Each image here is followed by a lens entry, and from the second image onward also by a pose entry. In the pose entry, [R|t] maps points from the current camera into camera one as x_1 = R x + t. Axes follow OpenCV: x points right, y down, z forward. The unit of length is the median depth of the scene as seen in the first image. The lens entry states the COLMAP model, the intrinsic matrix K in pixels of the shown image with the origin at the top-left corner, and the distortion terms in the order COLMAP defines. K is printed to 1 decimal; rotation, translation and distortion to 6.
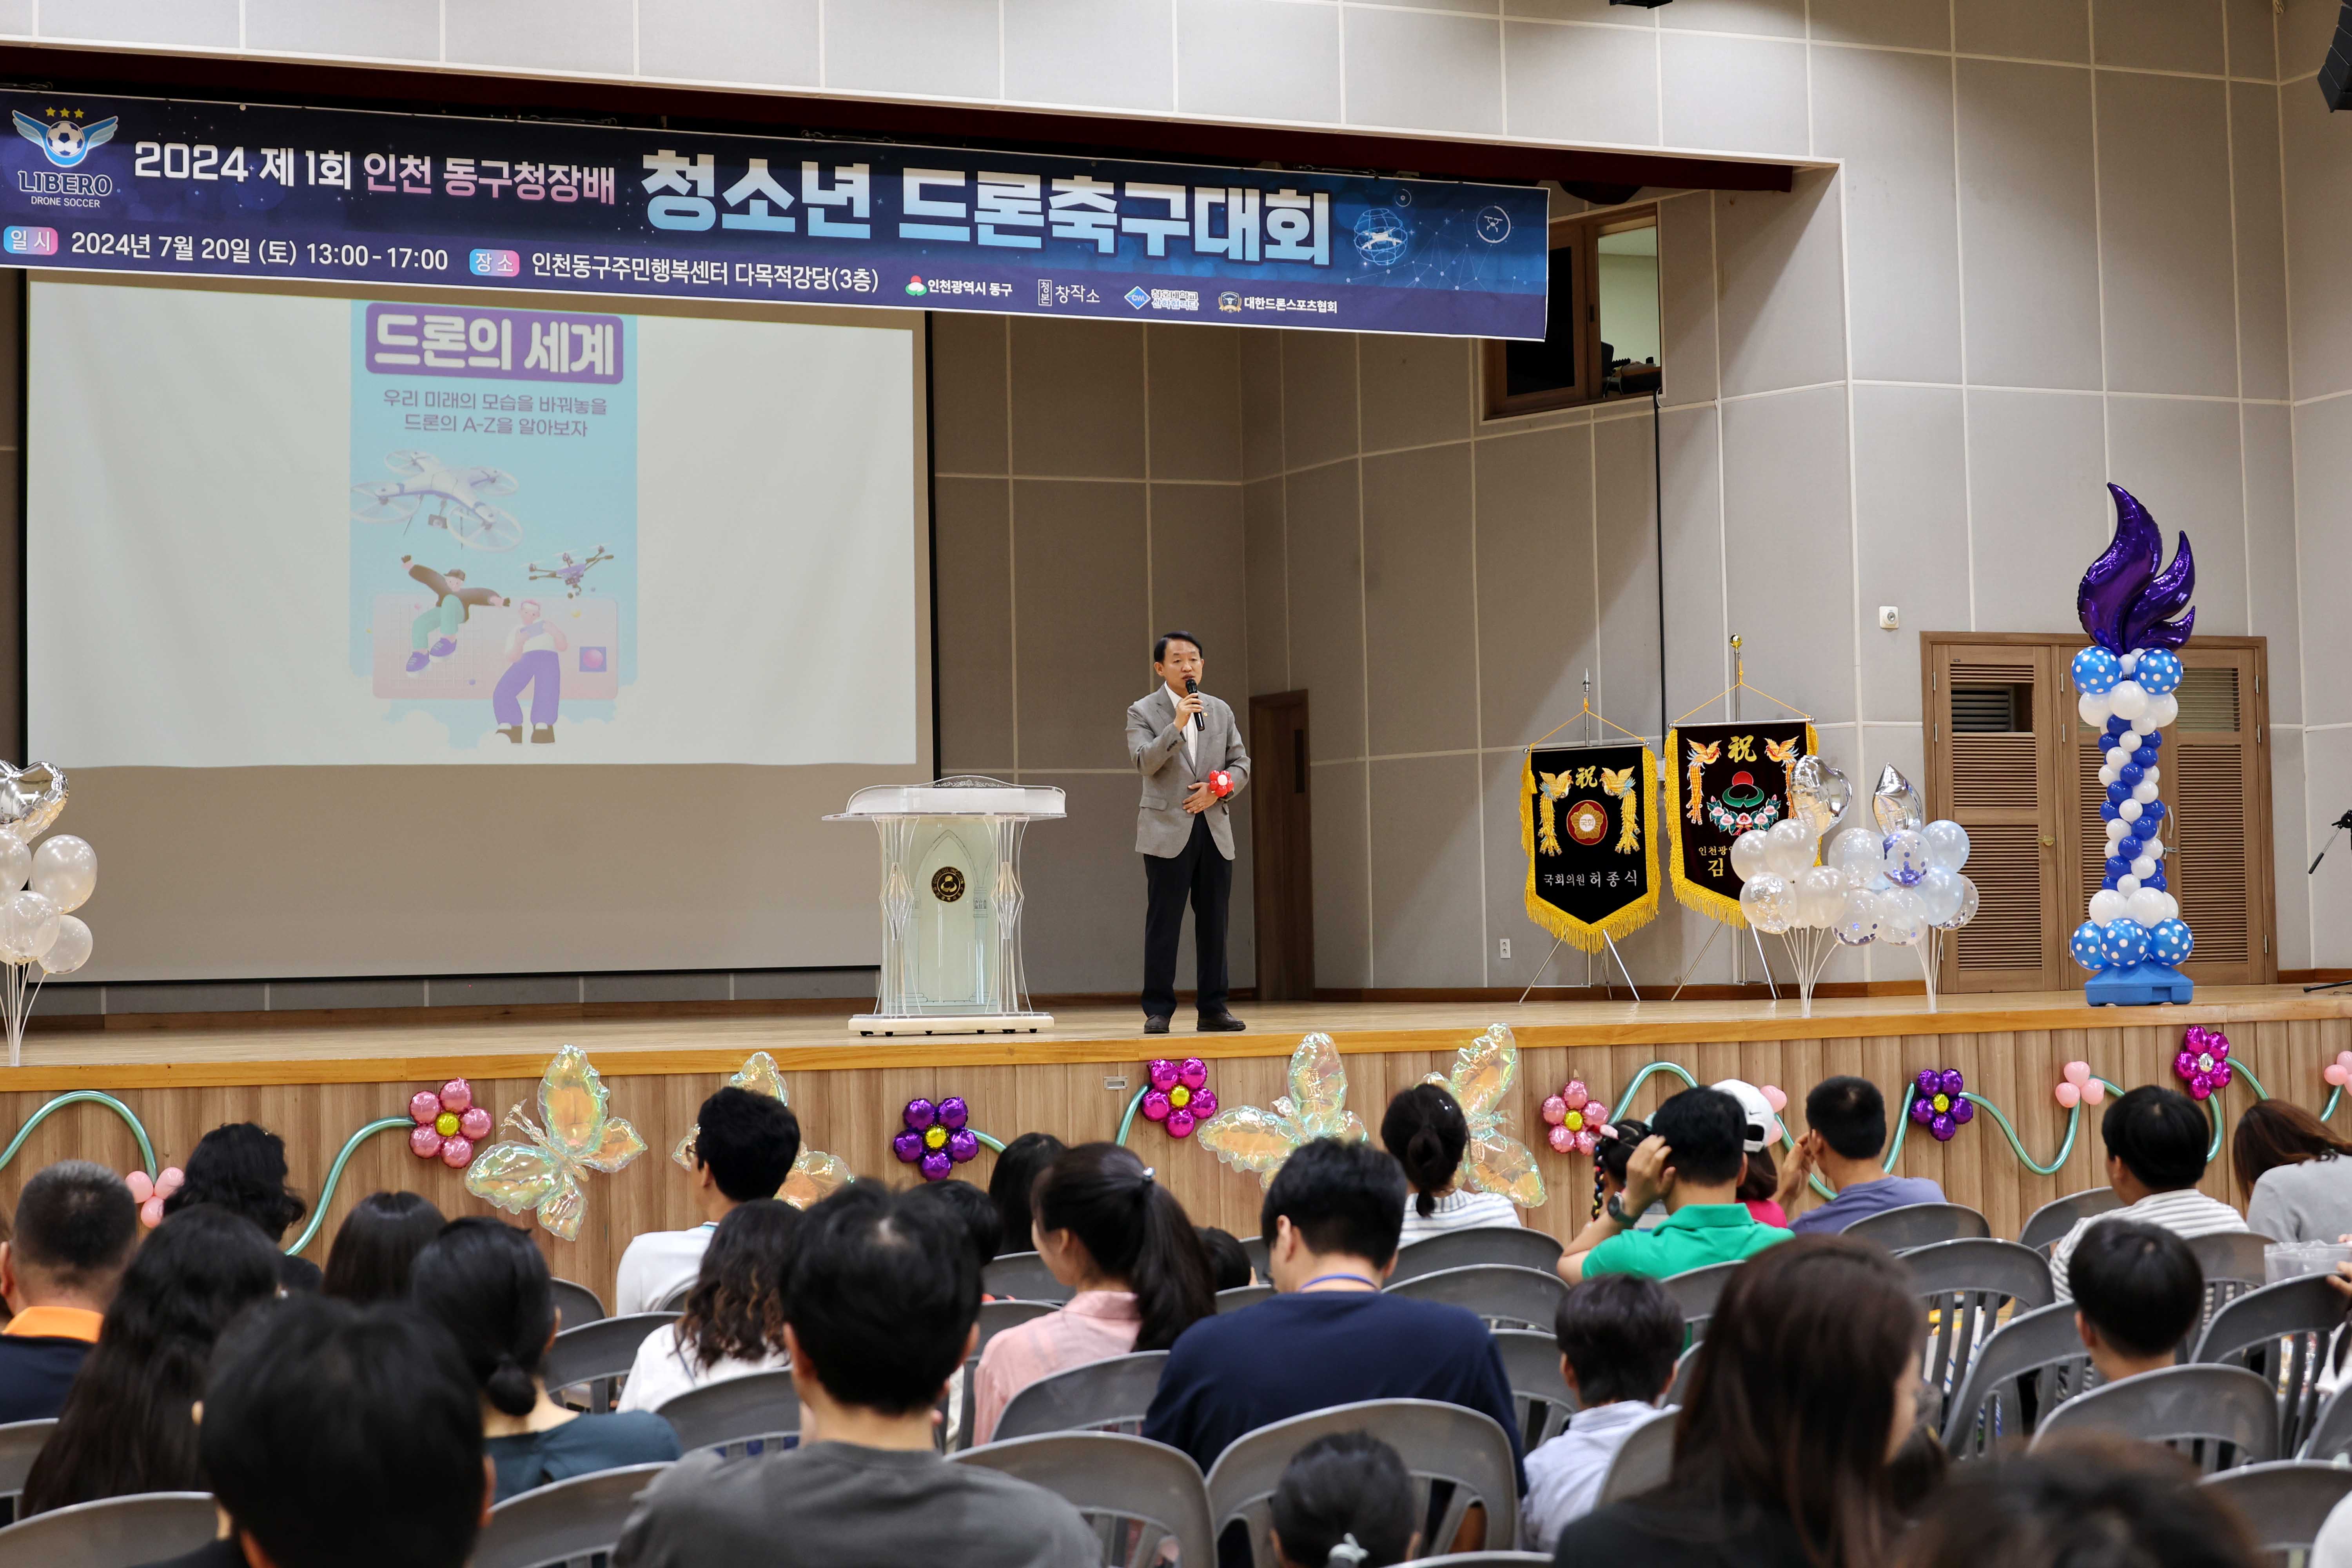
lens RADIAL K [[3903.6, 0, 1143.7], [0, 3903.6, 736.6], [0, 0, 1]] dist [-0.028058, 0.000000]
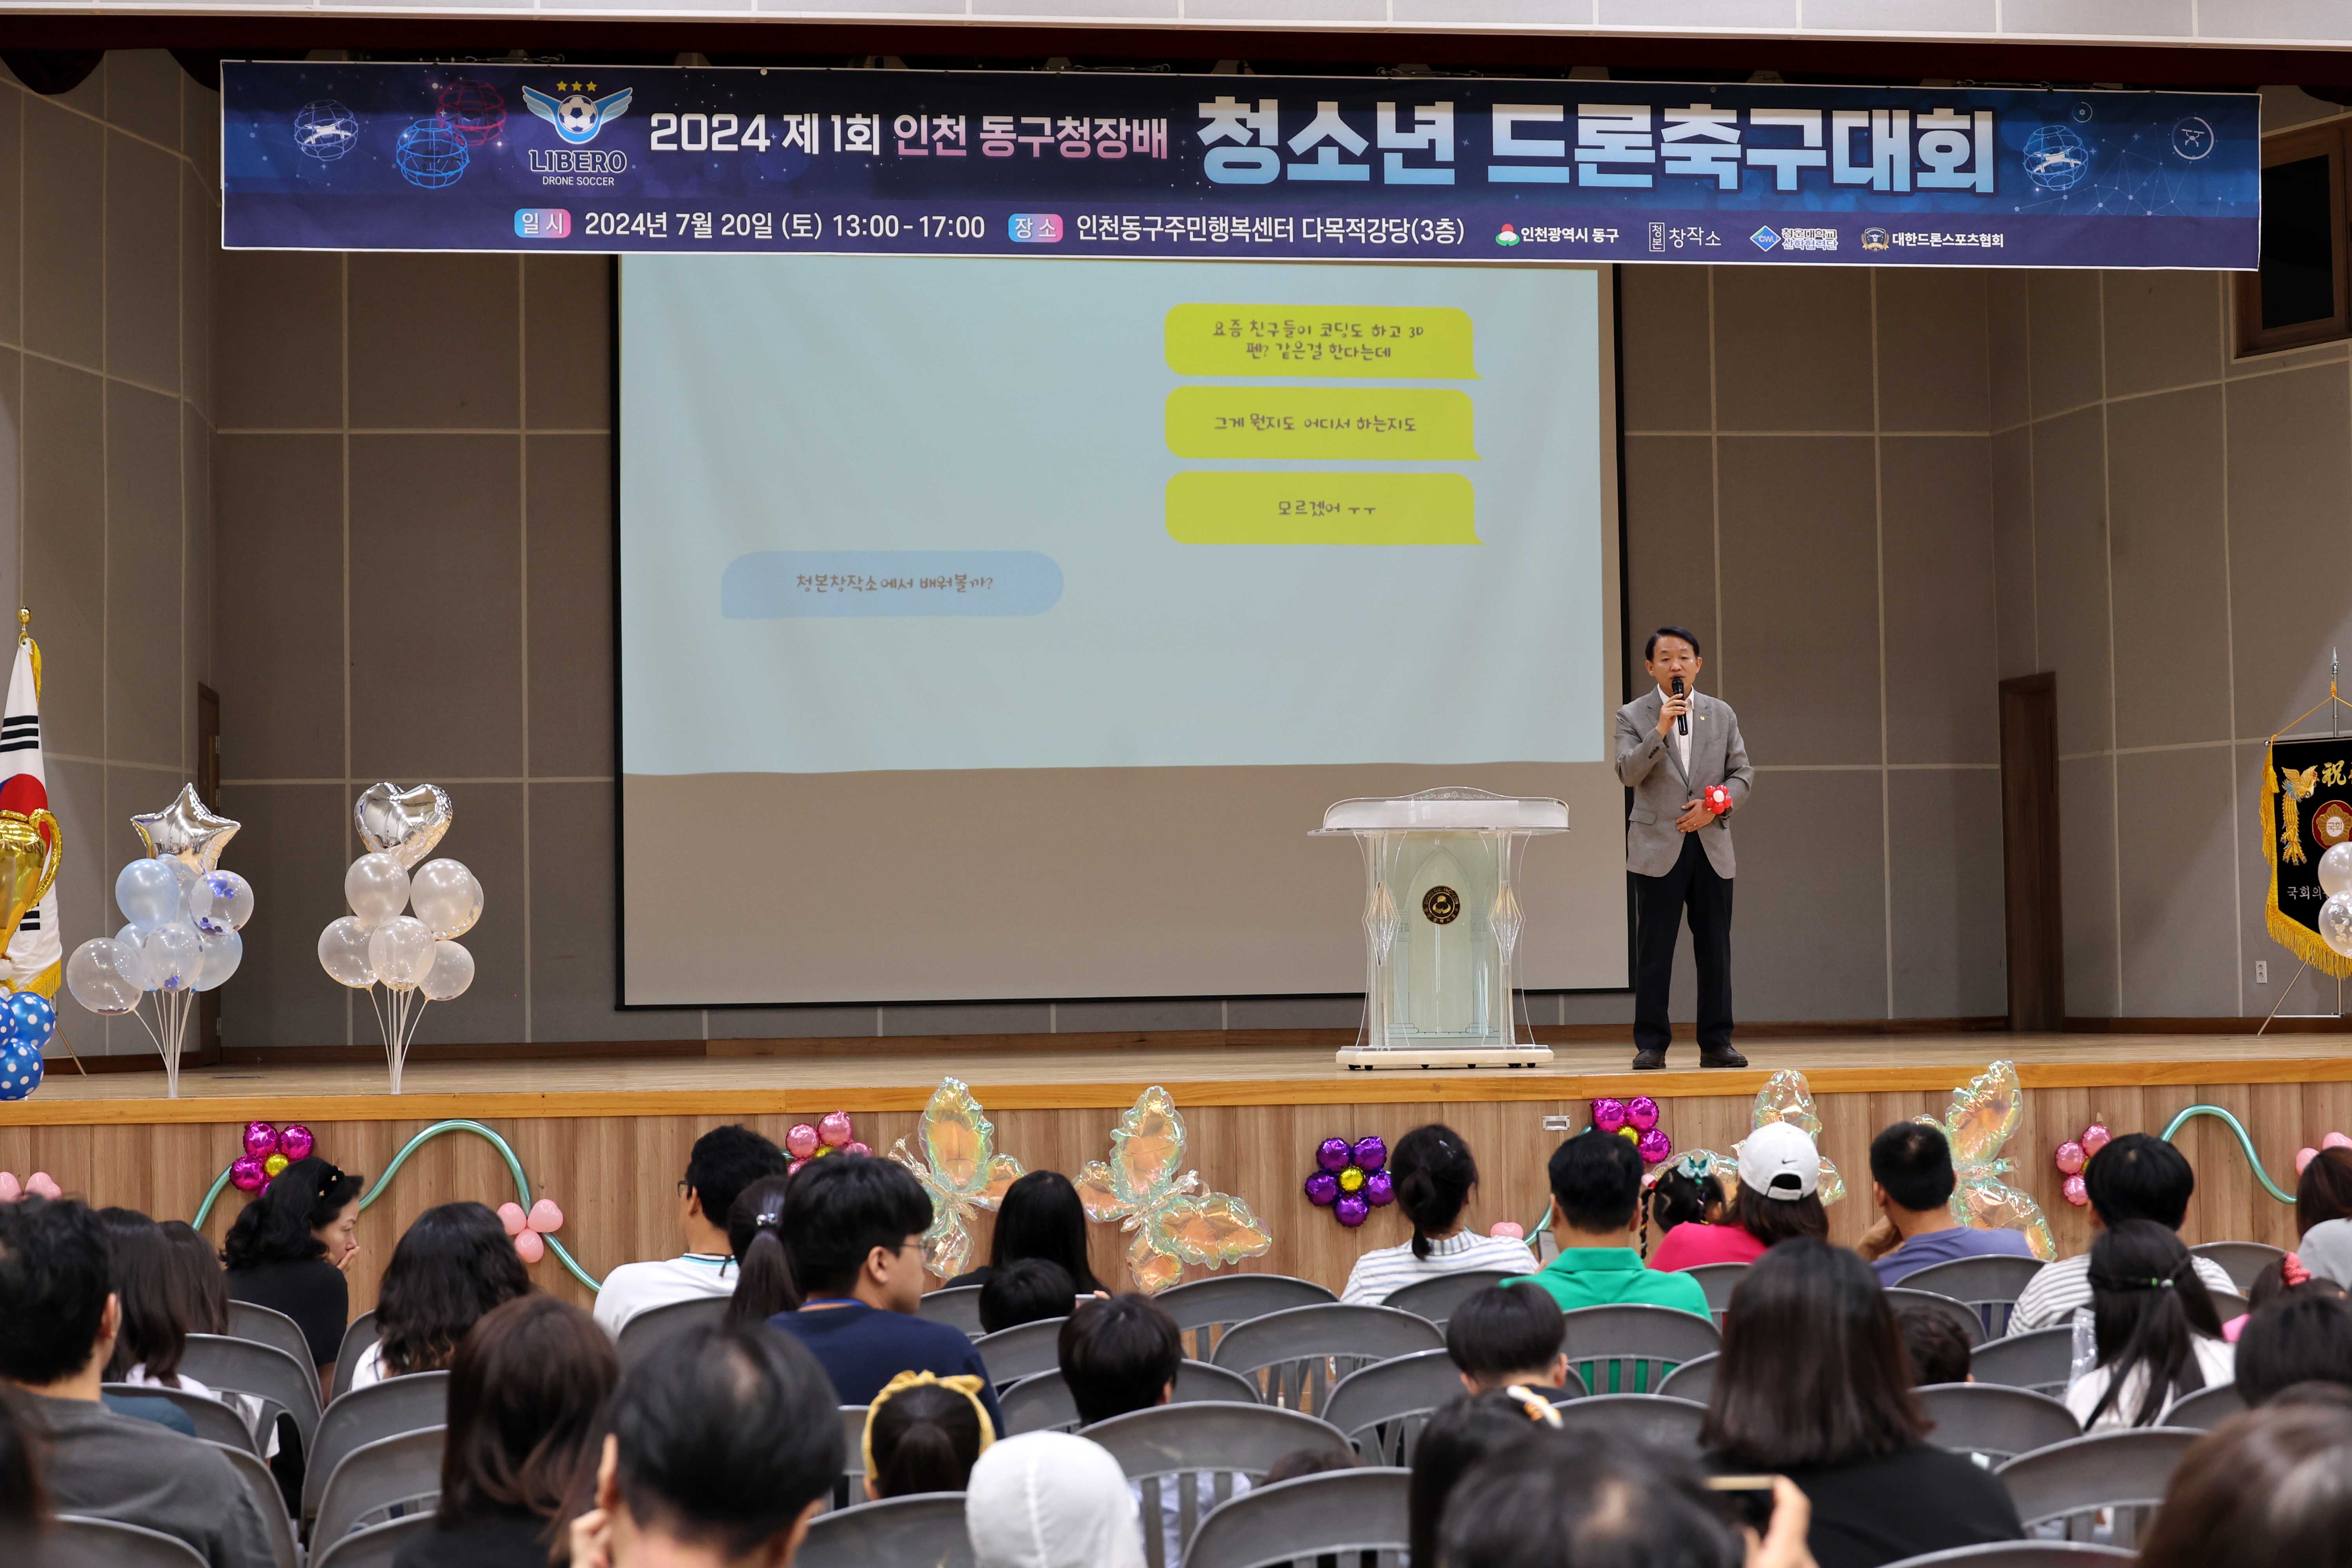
lens RADIAL K [[4700.0, 0, 1213.7], [0, 4700.0, 752.3], [0, 0, 1]] dist [-0.037527, 0.000000]
pose [[0.973711, -0.007778, -0.227654, 0.119747], [0.010088, 0.999909, 0.008984, -0.006712], [0.227564, -0.011044, 0.973701, -0.069156]]
